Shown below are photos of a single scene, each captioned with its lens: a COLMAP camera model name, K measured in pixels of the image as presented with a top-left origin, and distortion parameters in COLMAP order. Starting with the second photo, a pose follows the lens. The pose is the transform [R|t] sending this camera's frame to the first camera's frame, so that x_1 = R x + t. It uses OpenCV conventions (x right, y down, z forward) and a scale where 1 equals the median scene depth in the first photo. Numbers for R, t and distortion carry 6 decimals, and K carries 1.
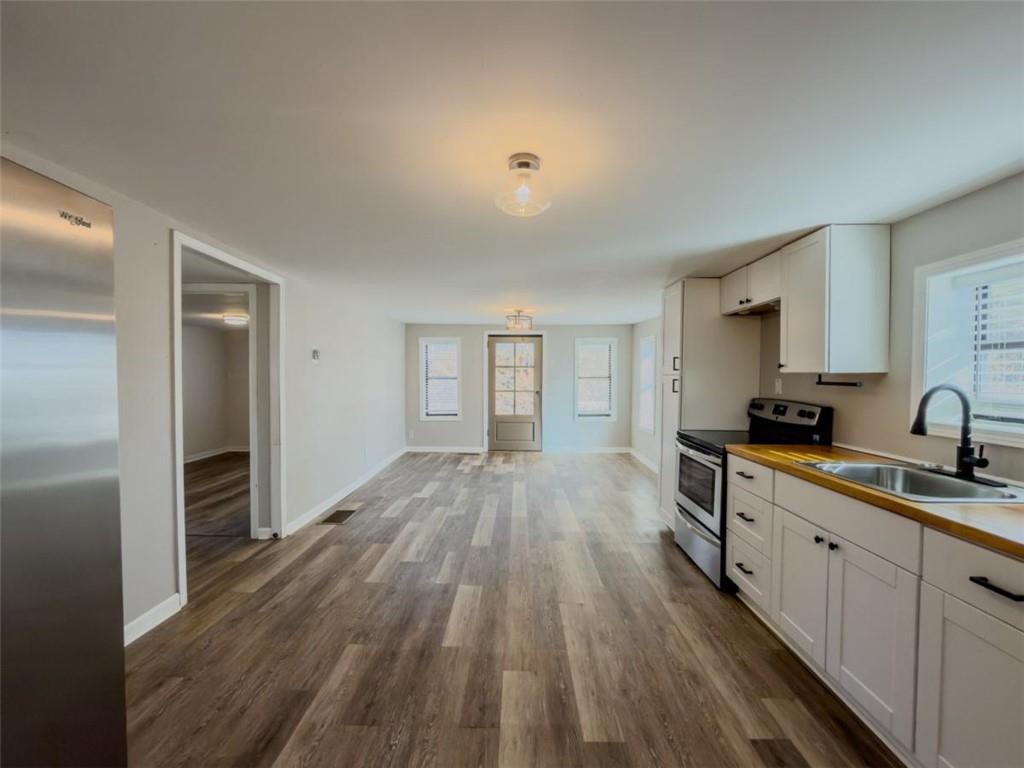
lens RADIAL K [[415.9, 0, 513.2], [0, 415.9, 381.8], [0, 0, 1]] dist [0.000768, -0.000611]
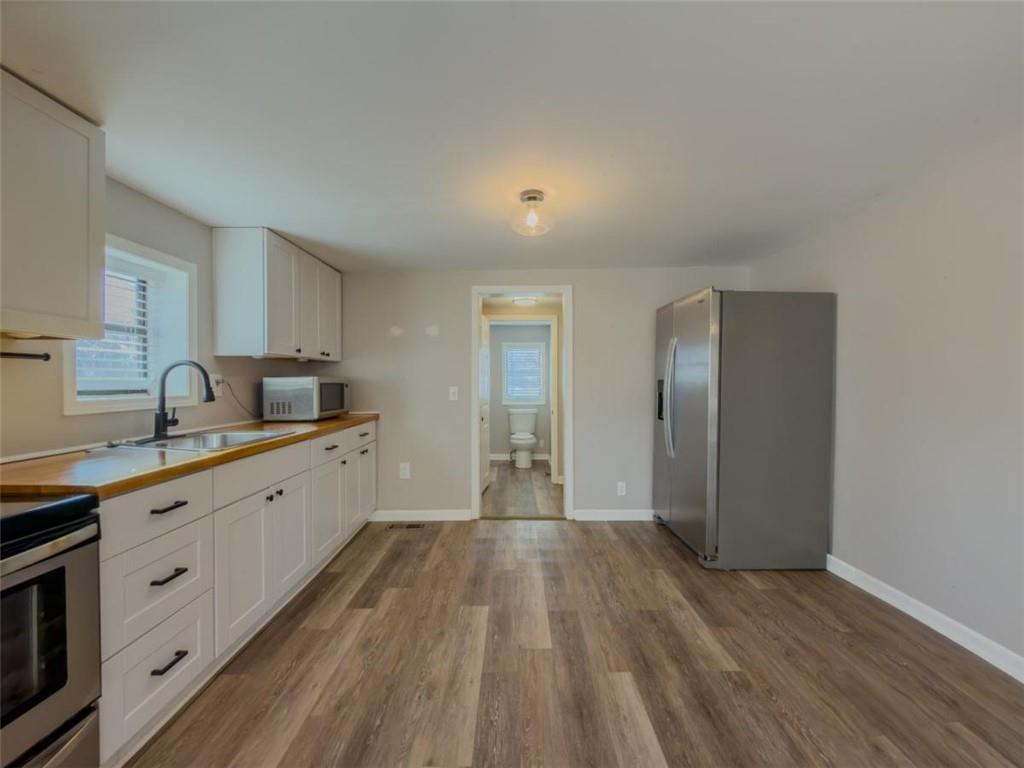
lens RADIAL K [[415.9, 0, 511.7], [0, 415.9, 382.4], [0, 0, 1]] dist [0.000768, -0.000611]
pose [[-0.999976, -0.003860, -0.005682, 0.060768], [-0.003993, 0.999715, 0.023550, 0.025600], [0.005590, 0.023572, -0.999707, 1.475889]]
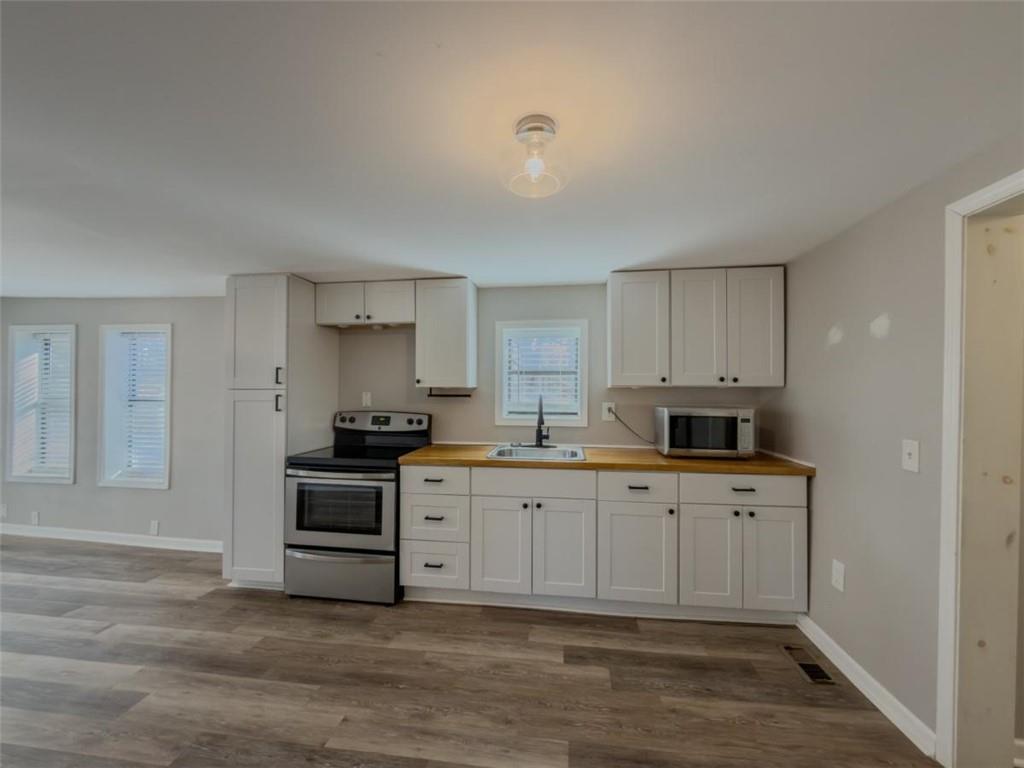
lens RADIAL K [[415.9, 0, 510.0], [0, 415.9, 387.0], [0, 0, 1]] dist [0.000768, -0.000611]
pose [[0.124595, -0.004115, 0.992199, -0.476391], [0.015127, 0.999883, 0.002247, -0.021941], [-0.992092, 0.014729, 0.124643, 0.604763]]
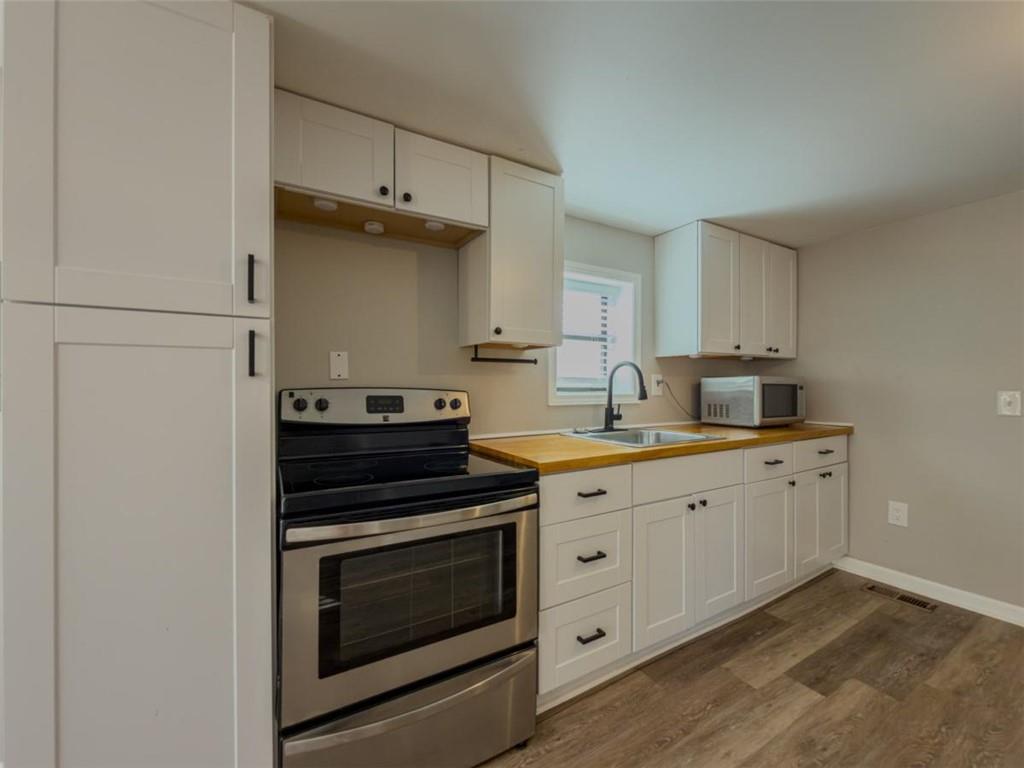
lens RADIAL K [[415.9, 0, 510.2], [0, 415.9, 382.4], [0, 0, 1]] dist [0.000768, -0.000611]
pose [[-0.518332, -0.004629, 0.855167, 0.057363], [0.008582, 0.999907, 0.010614, 0.037707], [-0.855137, 0.012841, -0.518244, 1.336192]]
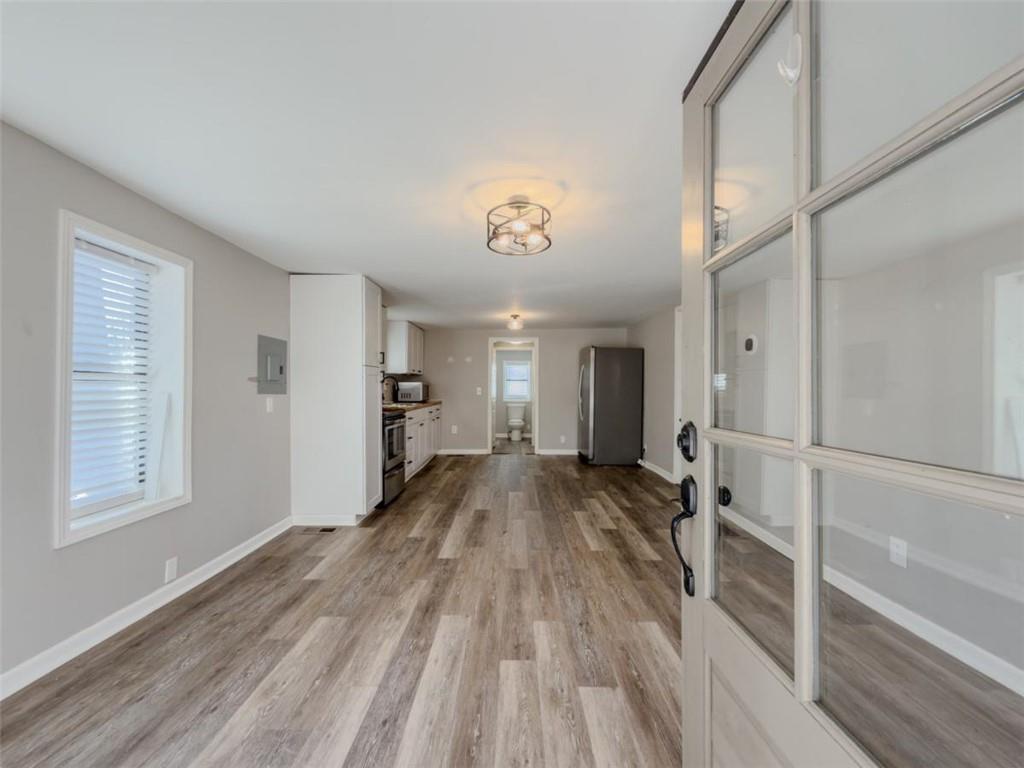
lens RADIAL K [[415.9, 0, 513.4], [0, 415.9, 381.3], [0, 0, 1]] dist [0.000768, -0.000611]
pose [[-0.999907, -0.010149, -0.009135, 0.043378], [-0.010164, 0.999947, 0.001647, 0.023282], [0.009118, 0.001739, -0.999957, 2.898147]]
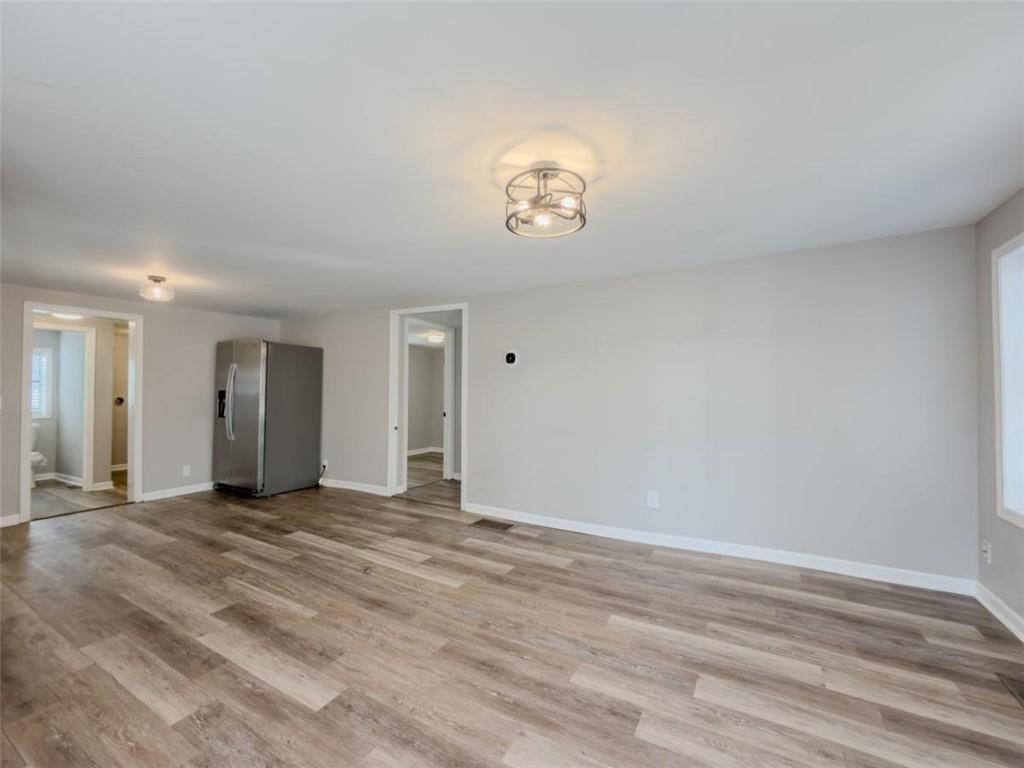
lens RADIAL K [[415.9, 0, 512.8], [0, 415.9, 387.8], [0, 0, 1]] dist [0.000768, -0.000611]
pose [[-0.483721, -0.016800, -0.875061, 0.644258], [-0.020799, 0.999754, -0.007697, 0.016682], [0.874975, 0.014477, -0.483952, 2.330248]]
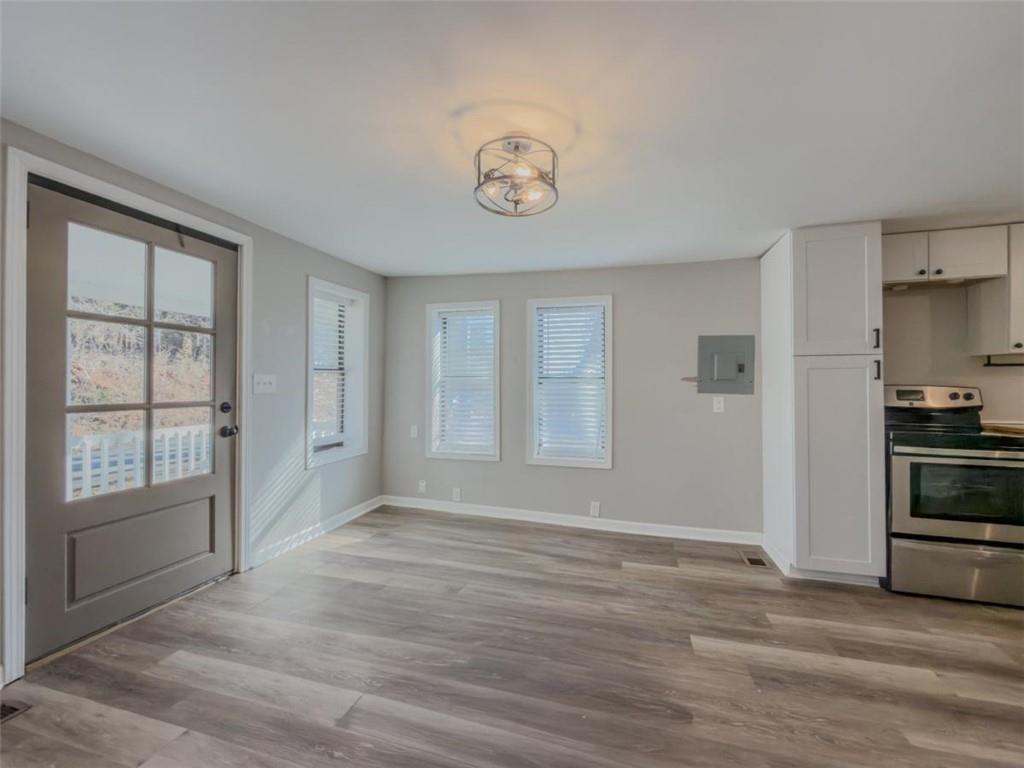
lens RADIAL K [[415.9, 0, 511.4], [0, 415.9, 385.1], [0, 0, 1]] dist [0.000768, -0.000611]
pose [[0.261773, -0.007736, 0.965098, -0.598999], [0.017256, 0.999846, 0.003334, 0.029718], [-0.964975, 0.015781, 0.261867, 1.889786]]
